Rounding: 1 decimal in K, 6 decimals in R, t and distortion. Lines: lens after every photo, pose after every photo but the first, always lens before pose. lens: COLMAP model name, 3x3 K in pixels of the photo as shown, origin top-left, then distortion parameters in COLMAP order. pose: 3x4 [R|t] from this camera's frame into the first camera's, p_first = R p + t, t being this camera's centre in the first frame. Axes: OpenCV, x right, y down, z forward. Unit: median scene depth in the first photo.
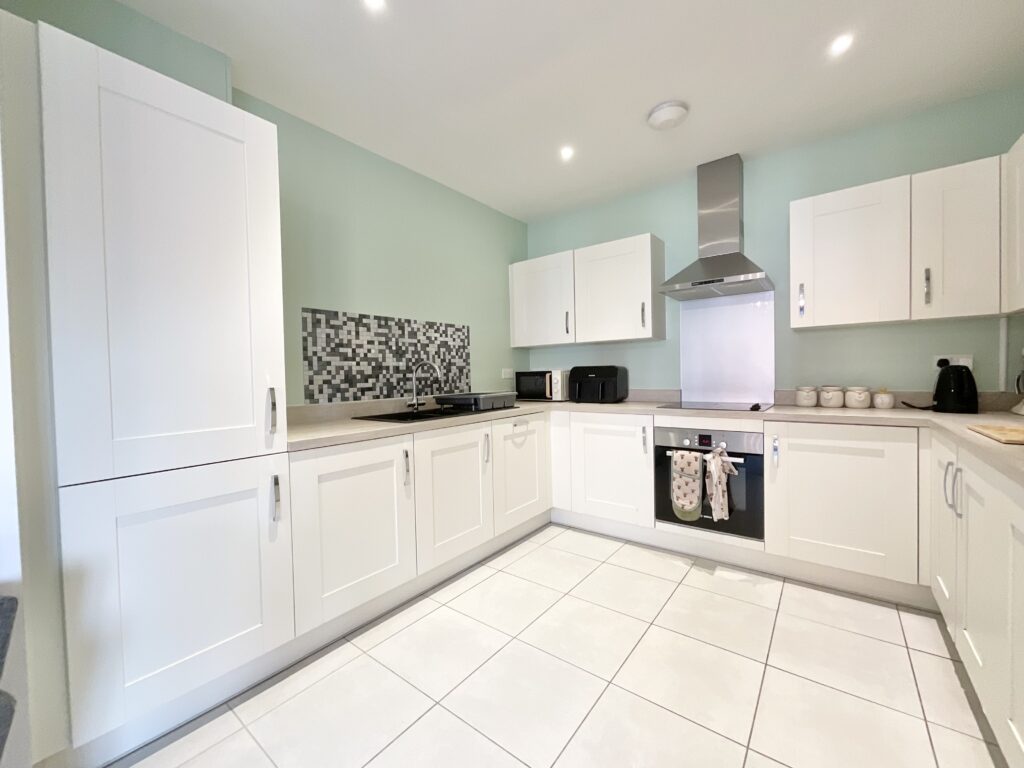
lens RADIAL K [[415.6, 0, 512.0], [0, 415.6, 384.0], [0, 0, 1]] dist [0.000941, 0.000591]
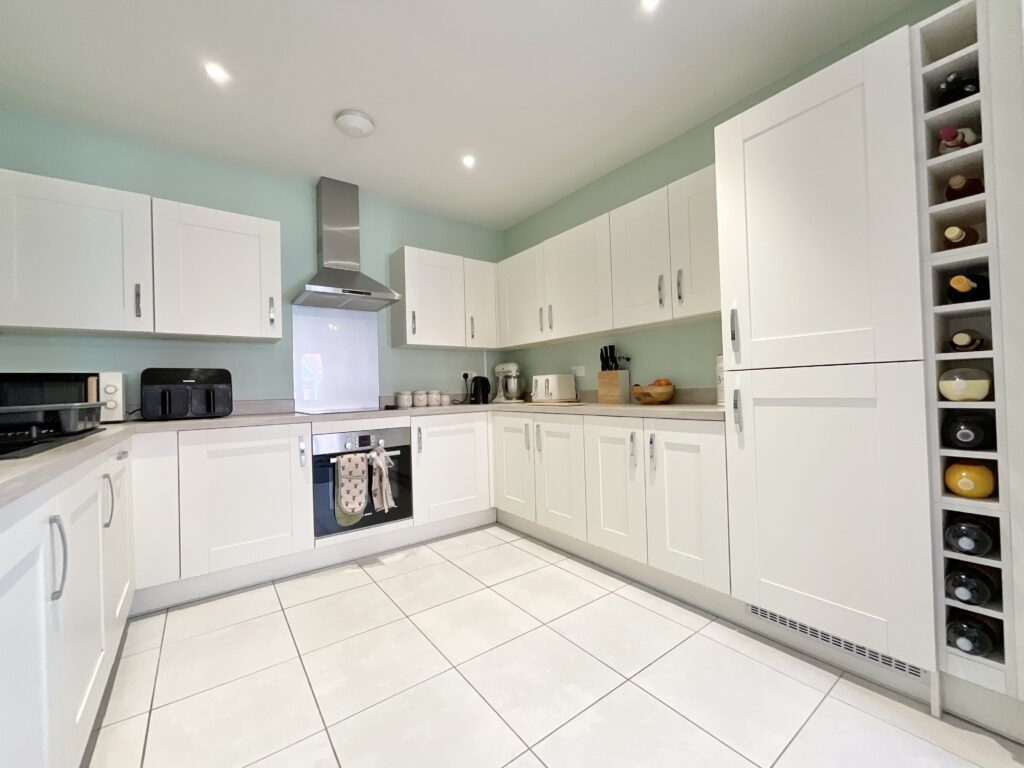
lens RADIAL K [[415.6, 0, 512.0], [0, 415.6, 384.0], [0, 0, 1]] dist [0.000941, 0.000591]
pose [[0.273563, 0.026075, 0.961501, -0.444383], [0.046868, 0.998084, -0.040401, 0.051625], [-0.960712, 0.056116, 0.271817, 0.347434]]
